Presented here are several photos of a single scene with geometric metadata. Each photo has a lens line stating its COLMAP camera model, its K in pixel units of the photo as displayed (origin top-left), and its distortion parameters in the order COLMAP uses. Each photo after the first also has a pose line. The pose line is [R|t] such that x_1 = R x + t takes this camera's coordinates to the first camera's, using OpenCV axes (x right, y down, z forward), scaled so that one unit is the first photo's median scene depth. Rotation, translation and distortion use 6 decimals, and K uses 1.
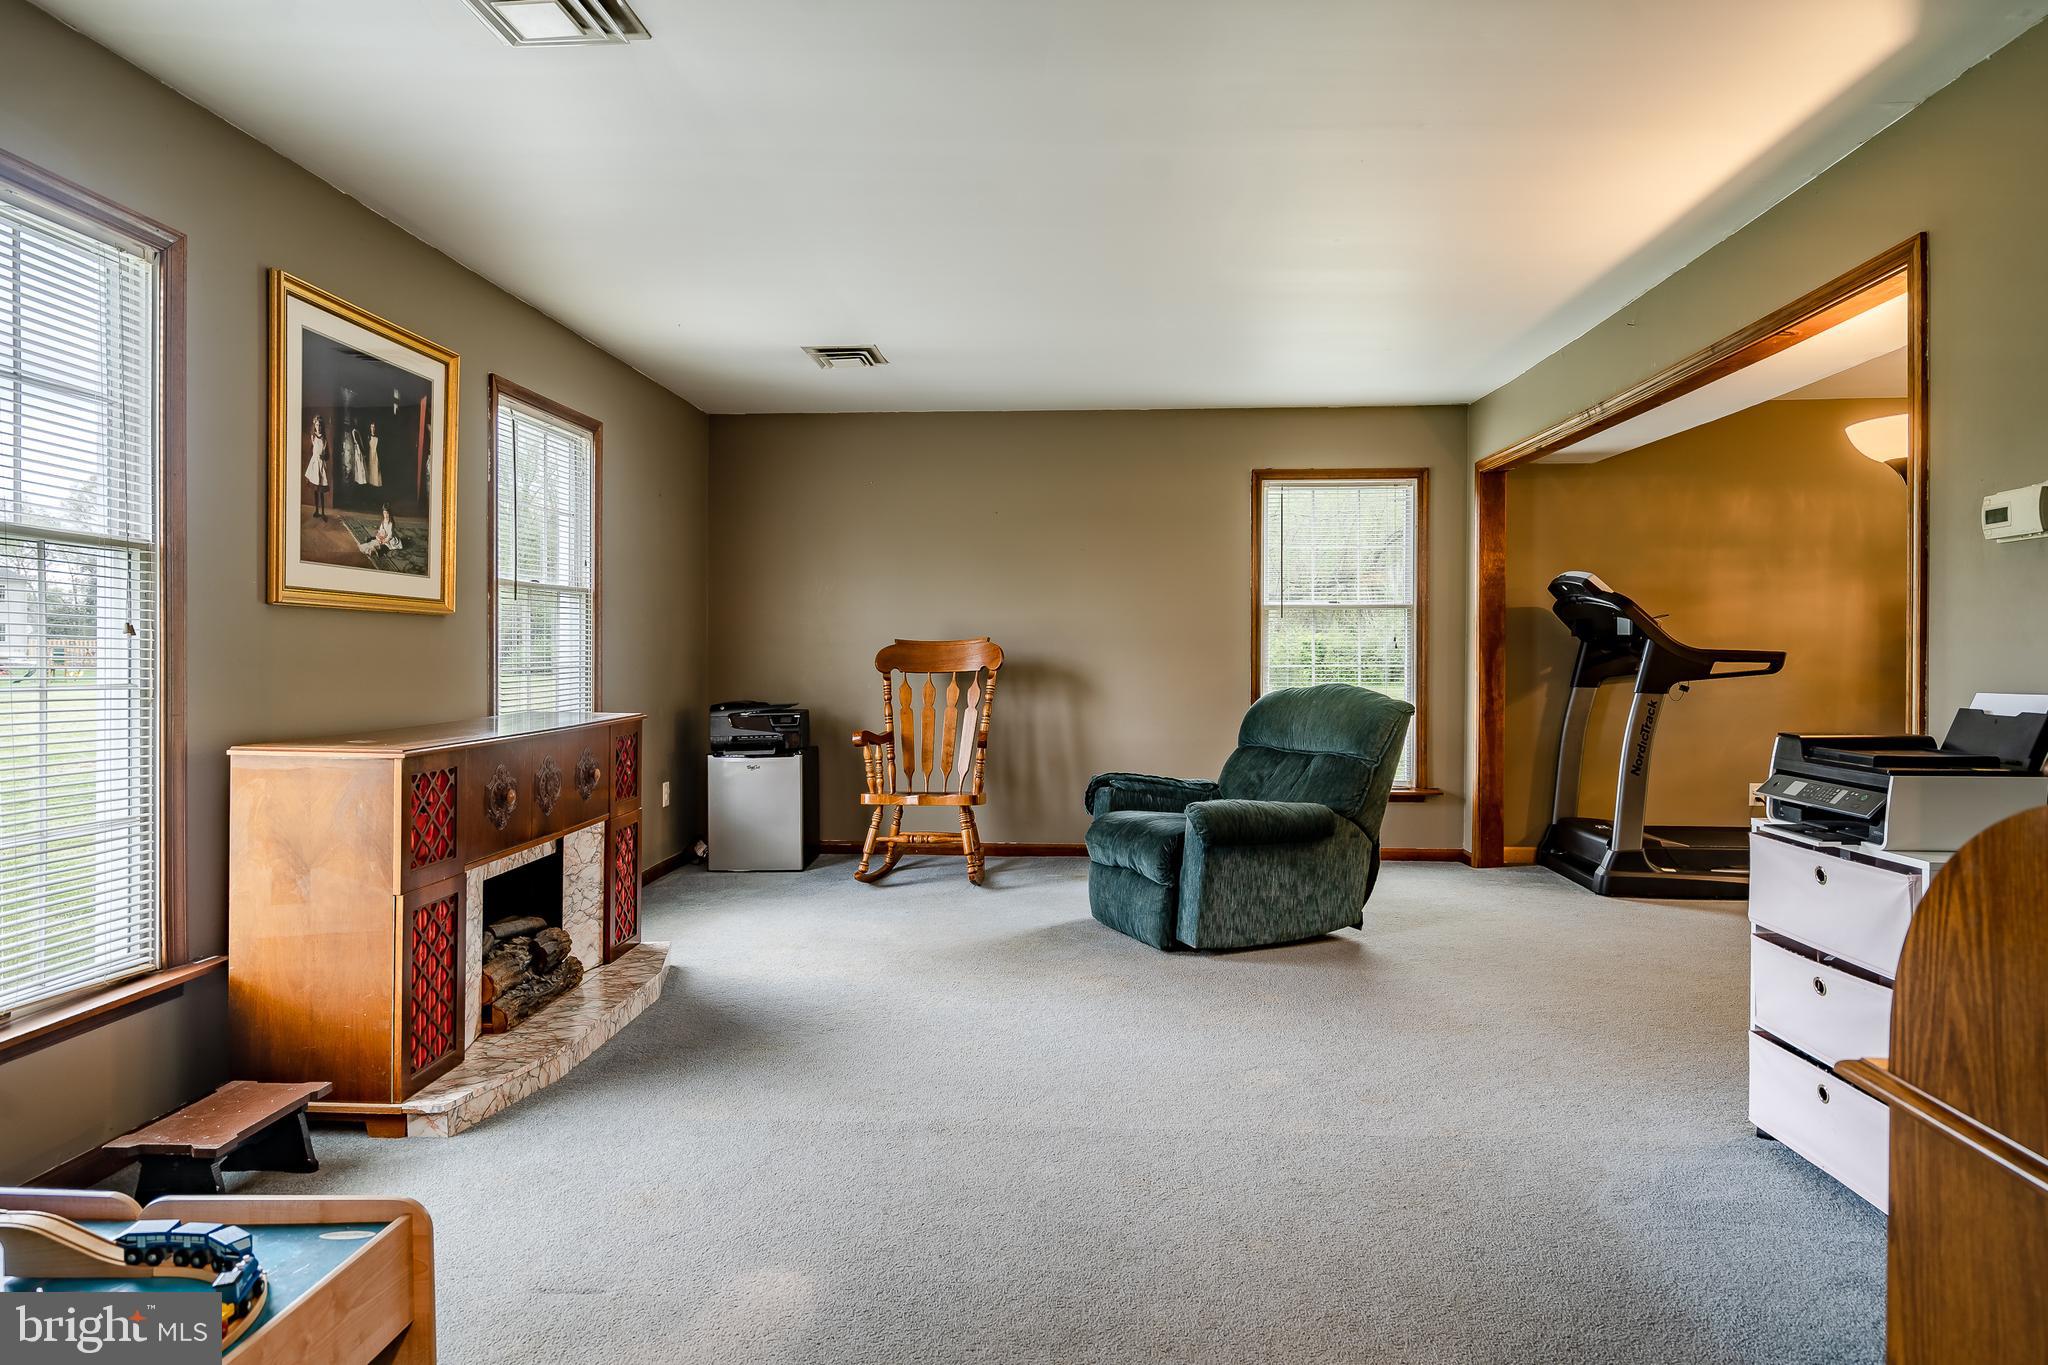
lens RADIAL K [[1170.2, 0, 1021.3], [0, 1170.2, 674.5], [0, 0, 1]] dist [-0.001484, -0.000967]
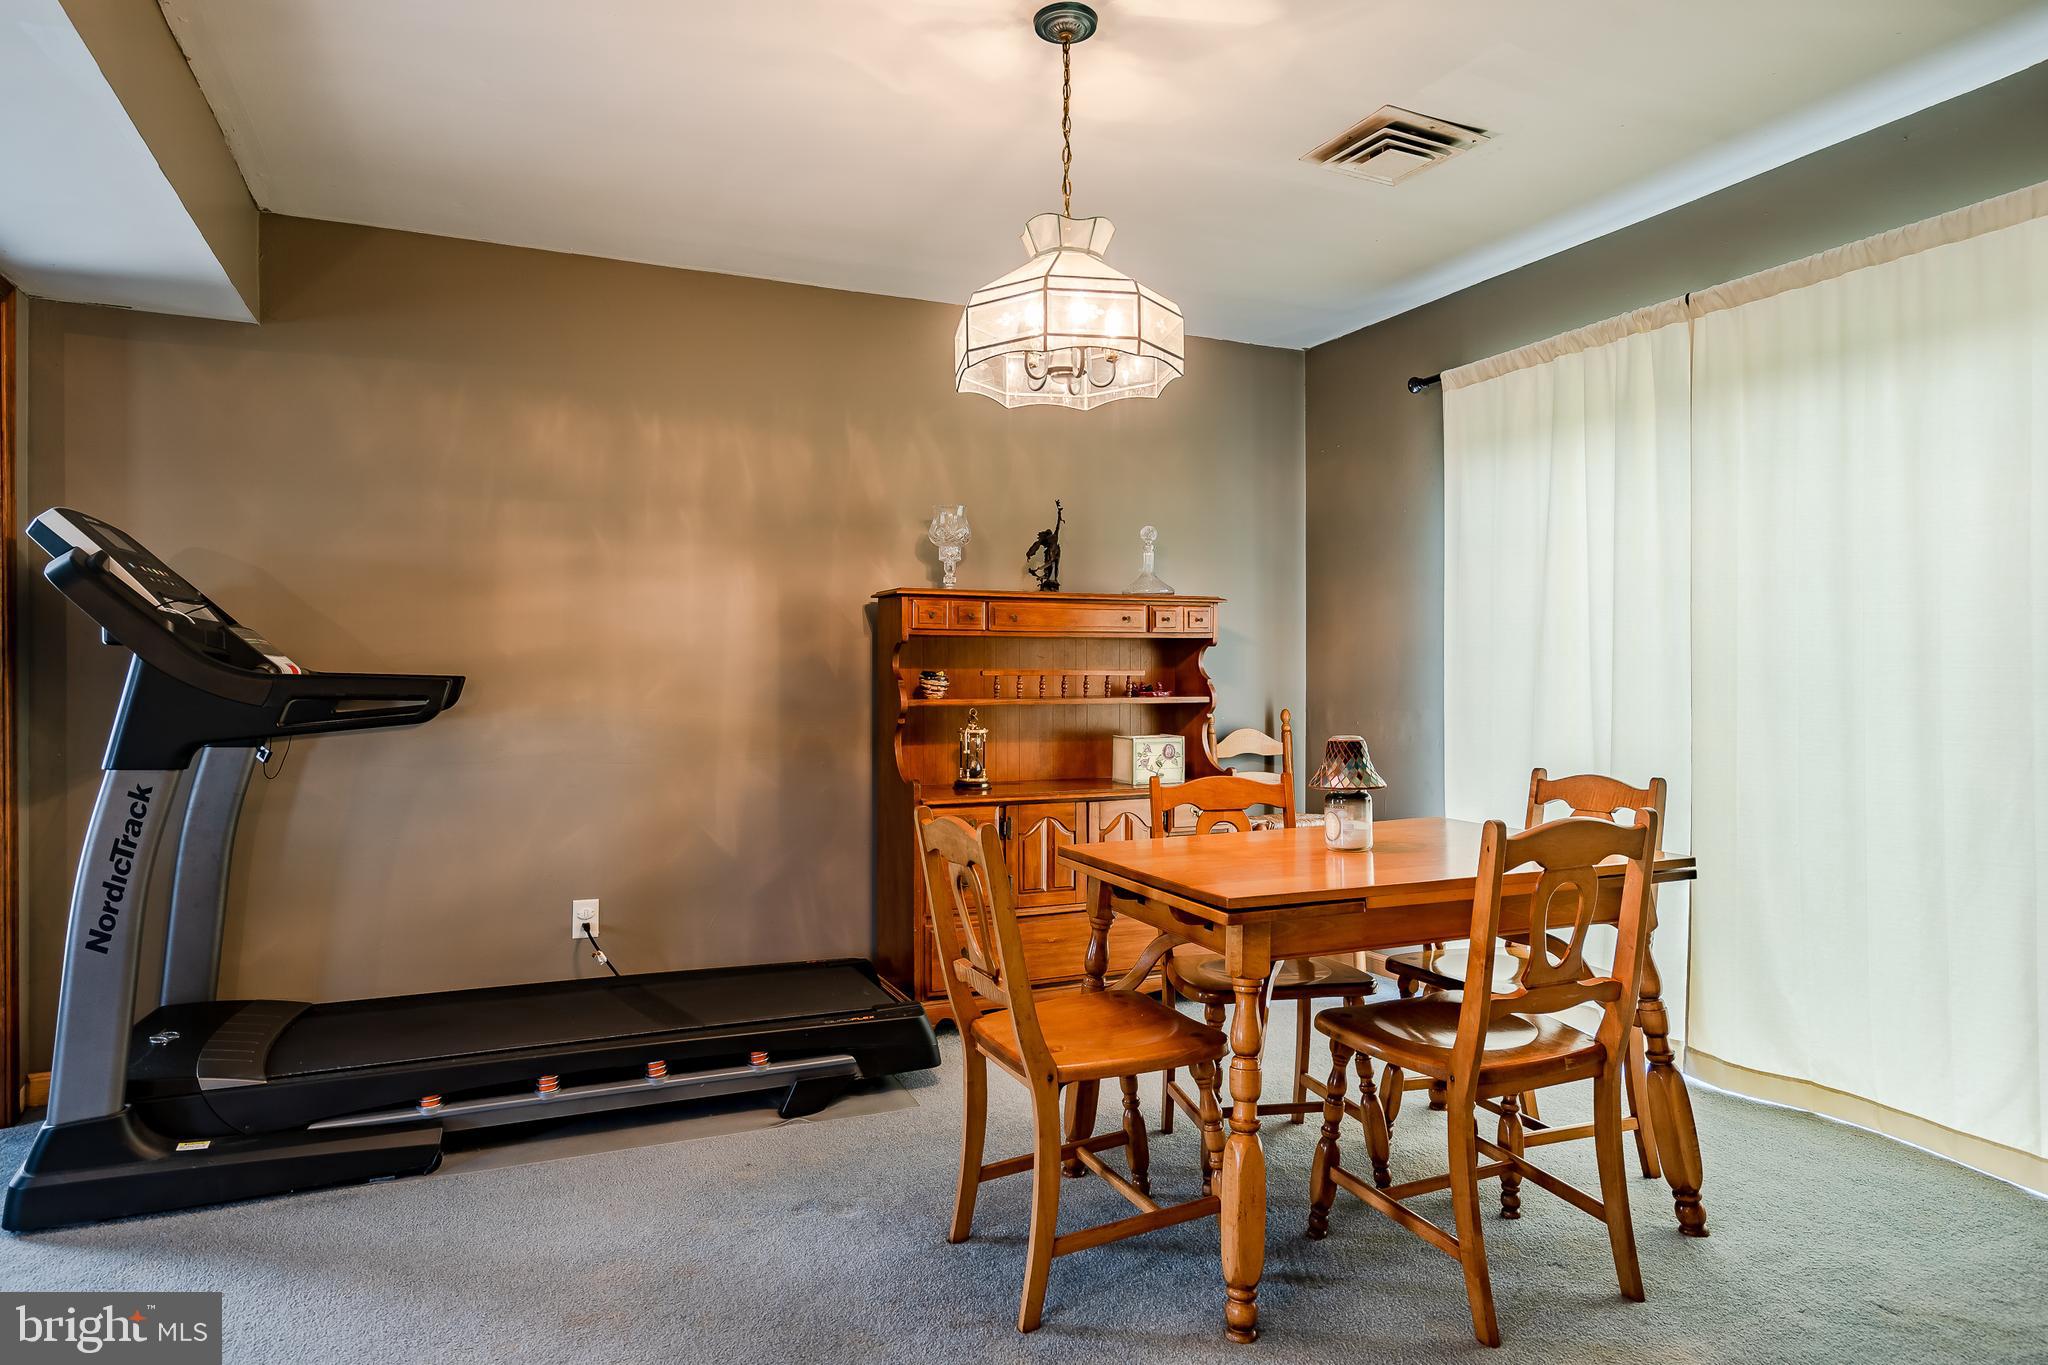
lens RADIAL K [[1191.1, 0, 1025.8], [0, 1191.1, 664.4], [0, 0, 1]] dist [0.002117, 0.000639]
pose [[0.880011, 0.000994, 0.474953, 0.621255], [0.011855, 0.999640, -0.024057, -0.010287], [-0.474806, 0.026801, 0.879682, 0.414348]]
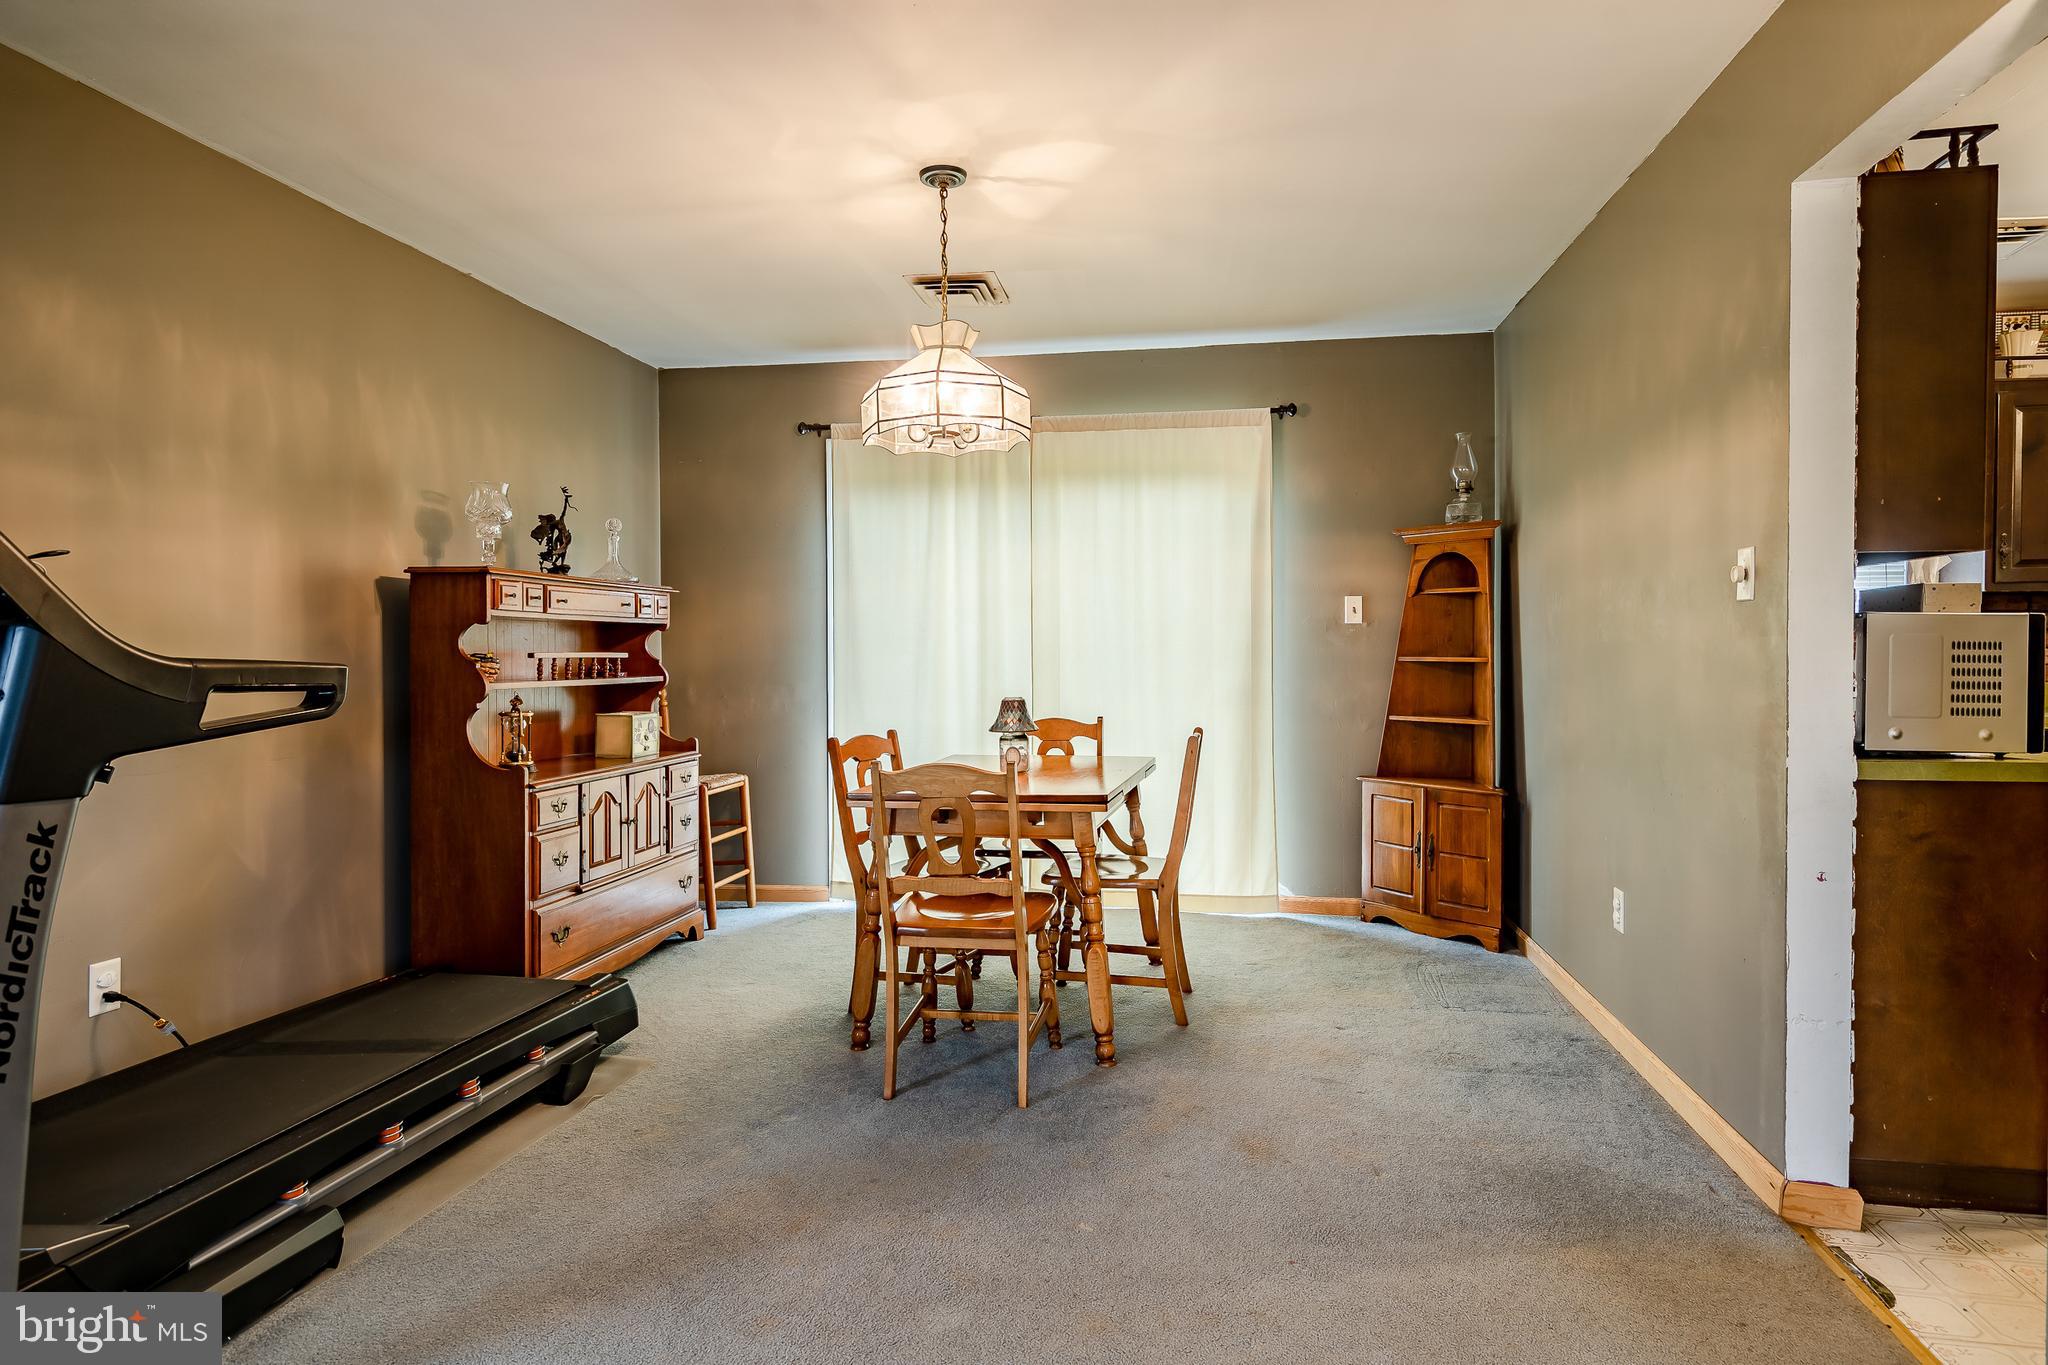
lens RADIAL K [[1191.1, 0, 1025.8], [0, 1191.1, 664.4], [0, 0, 1]] dist [0.002117, 0.000639]
pose [[0.088162, -0.011061, 0.996045, 0.244788], [0.022008, 0.999716, 0.009154, -0.017525], [-0.995863, 0.021114, 0.088381, 0.706121]]
